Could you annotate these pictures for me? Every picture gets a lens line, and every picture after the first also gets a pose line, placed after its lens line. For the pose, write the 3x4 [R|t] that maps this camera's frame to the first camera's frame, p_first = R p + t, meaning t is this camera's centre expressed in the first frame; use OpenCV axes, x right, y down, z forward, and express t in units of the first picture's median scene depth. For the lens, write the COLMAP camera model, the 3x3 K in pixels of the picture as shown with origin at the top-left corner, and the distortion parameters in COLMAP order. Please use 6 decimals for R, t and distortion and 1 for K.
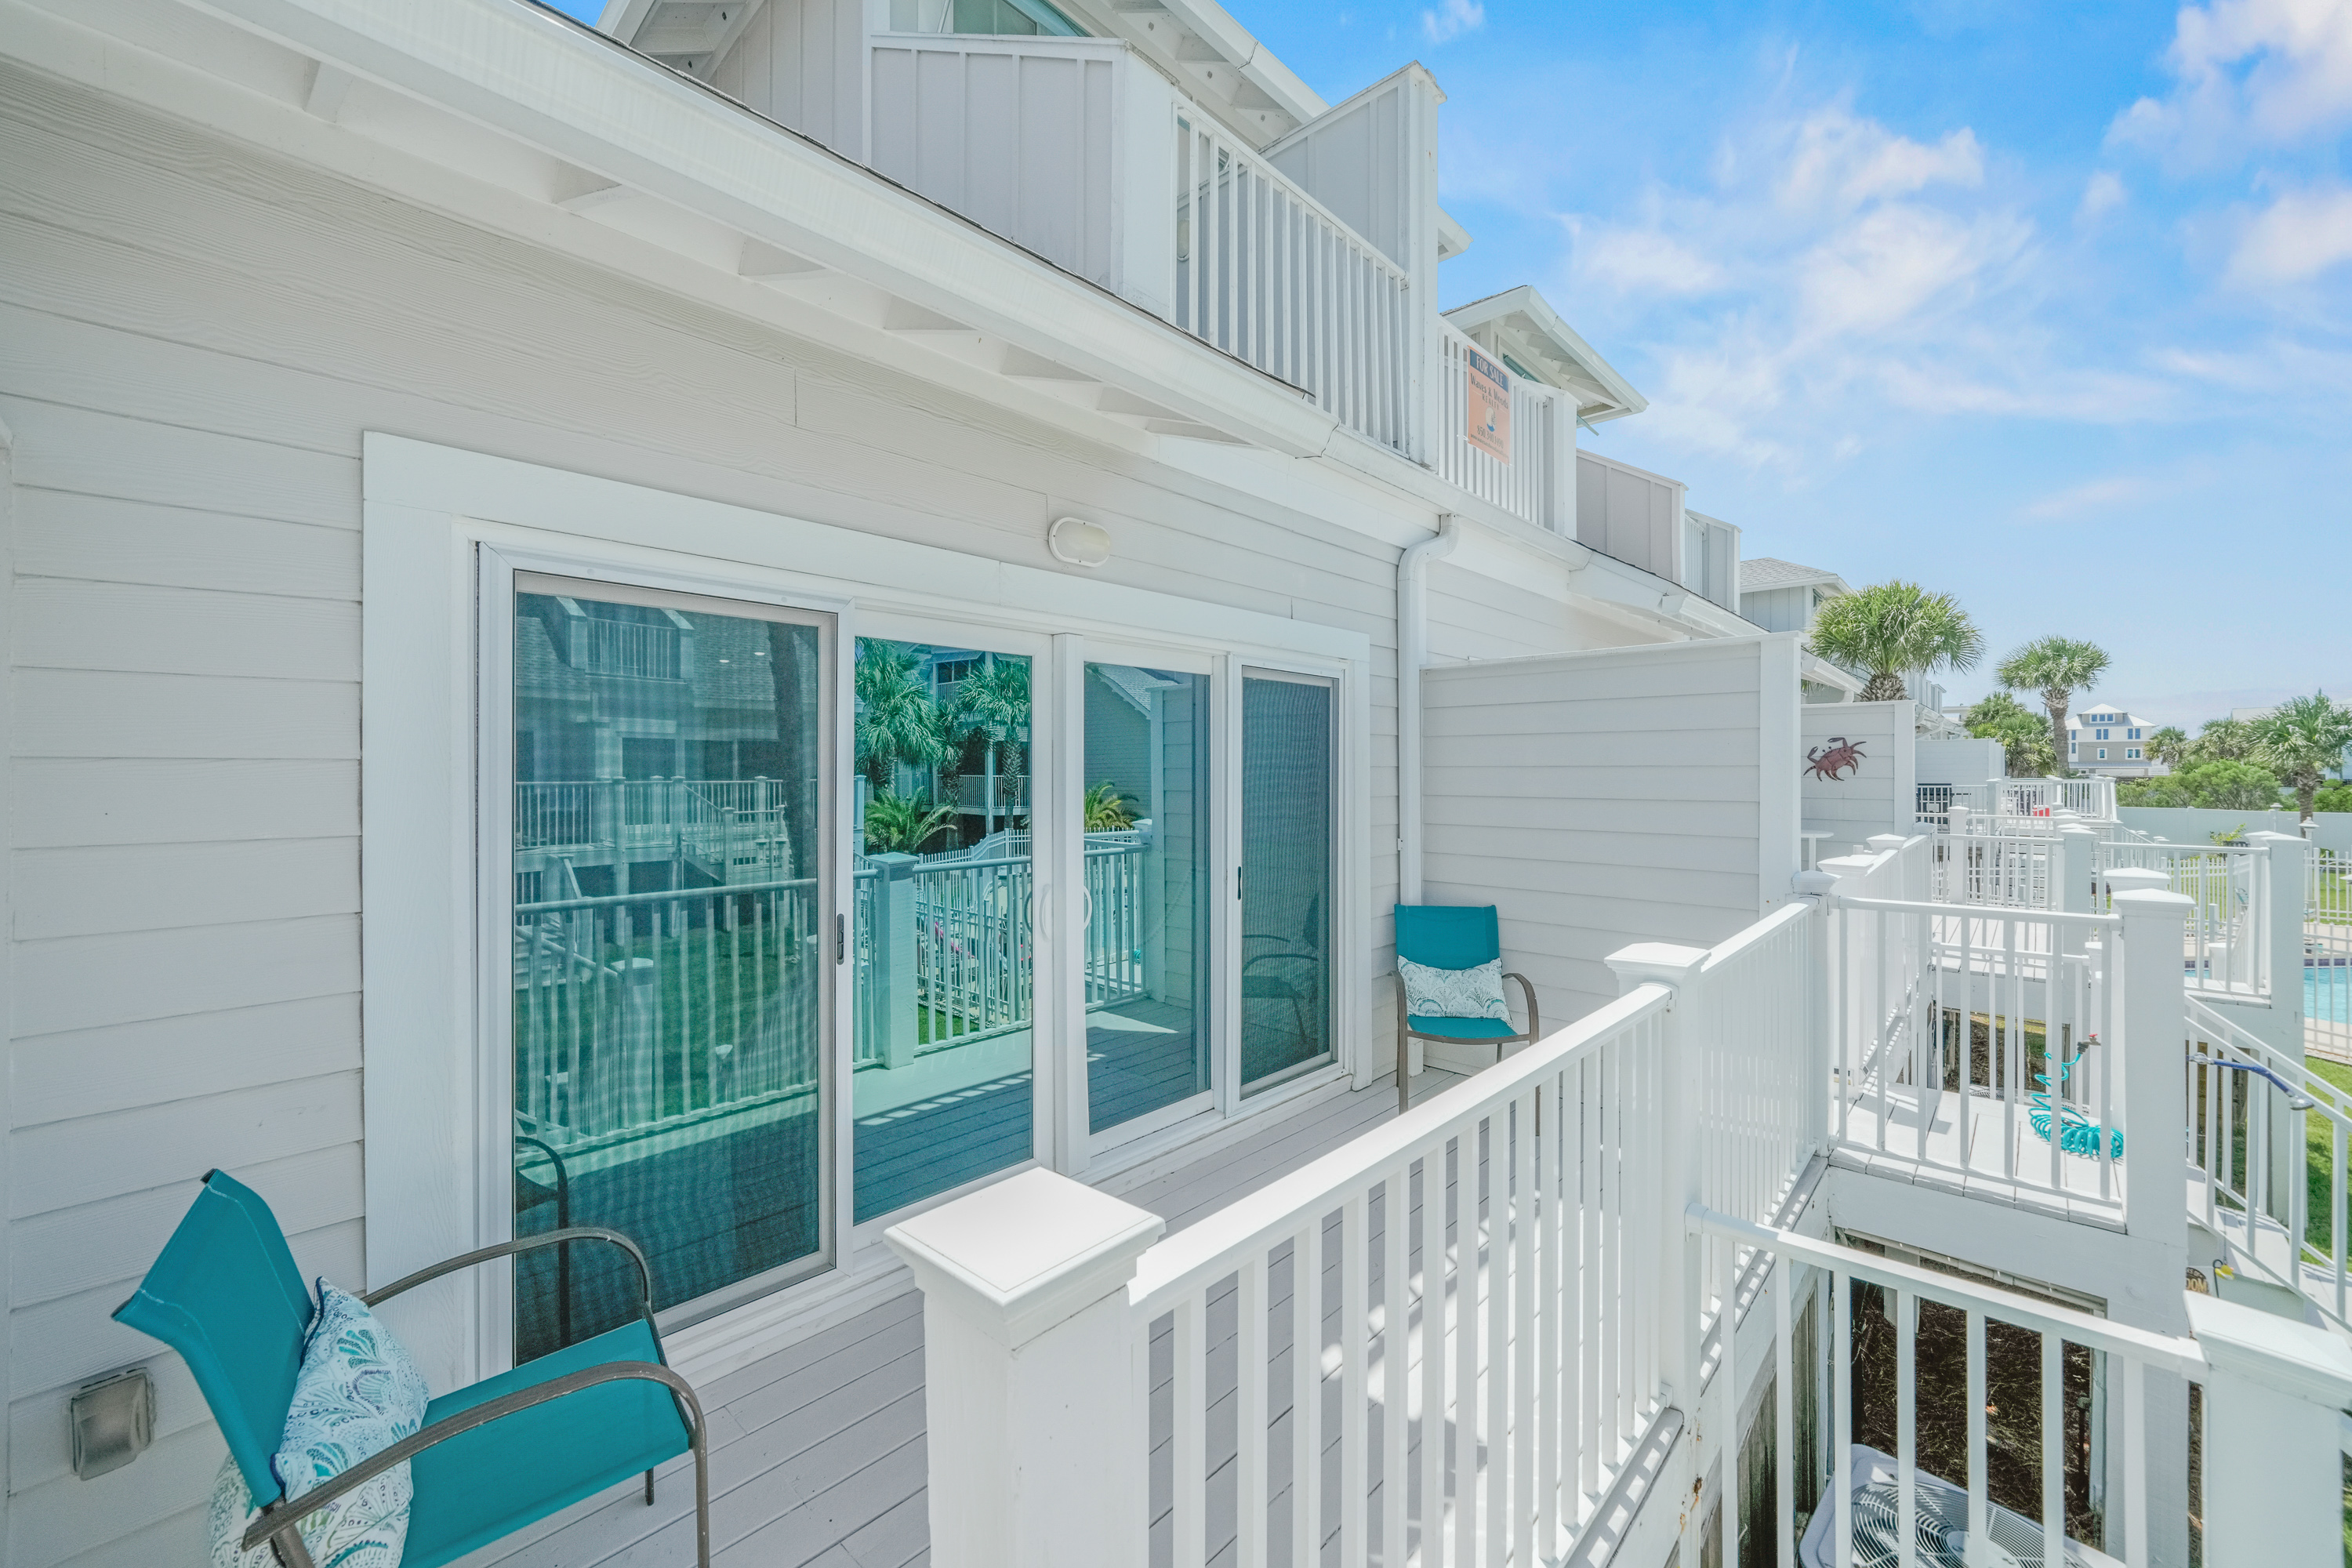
lens RADIAL K [[931.9, 0, 1175.2], [0, 931.9, 763.1], [0, 0, 1]] dist [-0.004631, -0.000238]
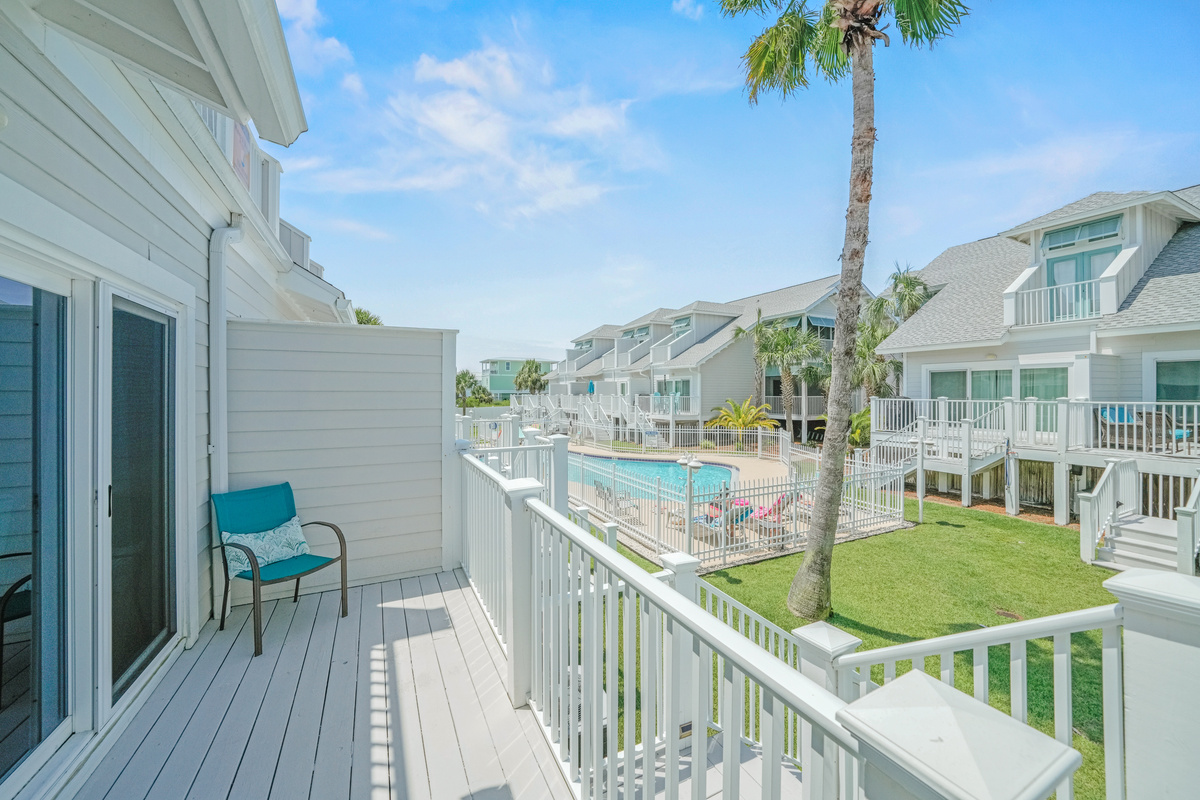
lens RADIAL K [[464.8, 0, 599.6], [0, 464.8, 387.8], [0, 0, 1]] dist [-0.013990, 0.000108]
pose [[0.351554, 0.011743, 0.936094, -0.062339], [-0.006444, 0.999928, -0.010123, 0.000969], [-0.936146, -0.002474, 0.351604, 0.084492]]
